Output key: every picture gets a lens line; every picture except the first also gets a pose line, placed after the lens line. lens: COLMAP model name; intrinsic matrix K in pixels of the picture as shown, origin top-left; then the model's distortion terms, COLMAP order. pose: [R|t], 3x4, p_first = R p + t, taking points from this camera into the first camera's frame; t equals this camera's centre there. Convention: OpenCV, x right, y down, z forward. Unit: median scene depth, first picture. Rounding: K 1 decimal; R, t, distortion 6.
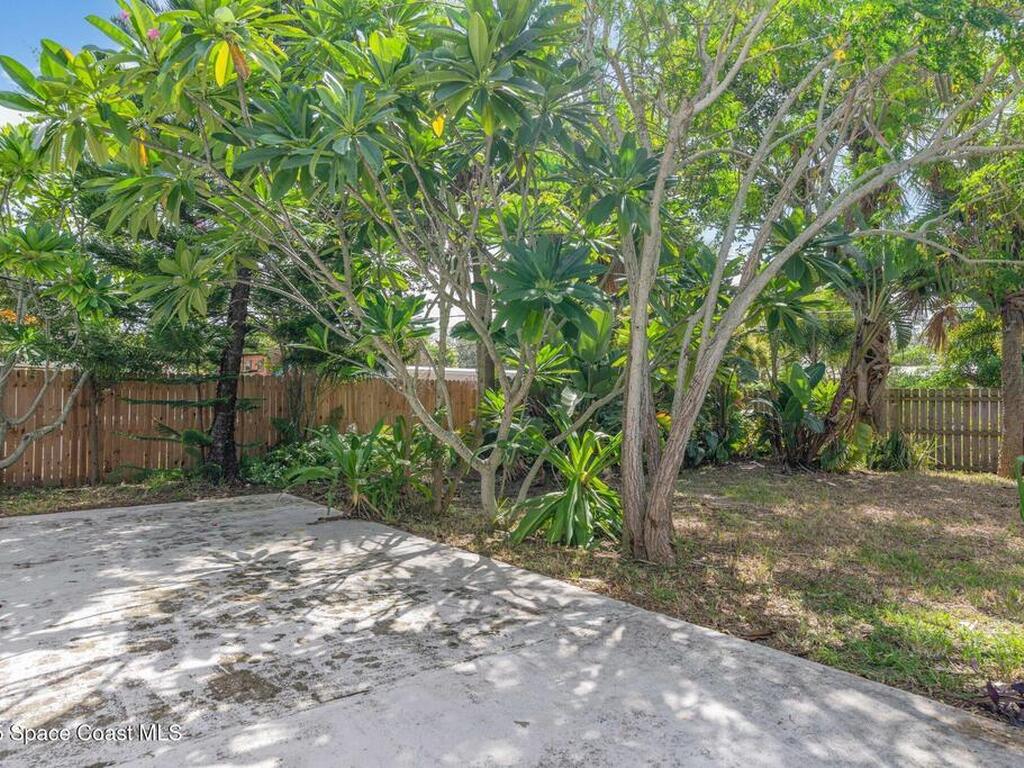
lens RADIAL K [[649.6, 0, 518.4], [0, 649.6, 383.8], [0, 0, 1]] dist [-0.004471, 0.000180]
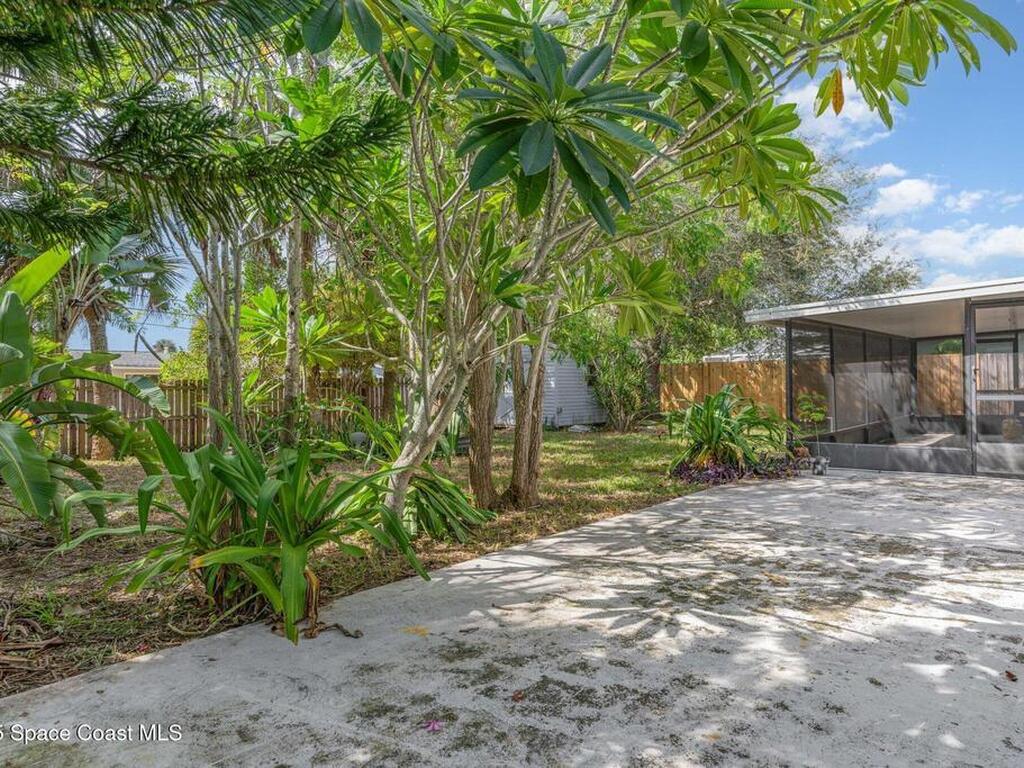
lens RADIAL K [[649.6, 0, 518.3], [0, 649.6, 385.9], [0, 0, 1]] dist [-0.004471, 0.000180]
pose [[-0.158021, -0.000152, 0.987436, -1.255945], [-0.008810, 0.999960, -0.001256, 0.043162], [-0.987397, -0.008898, -0.158016, 1.462436]]
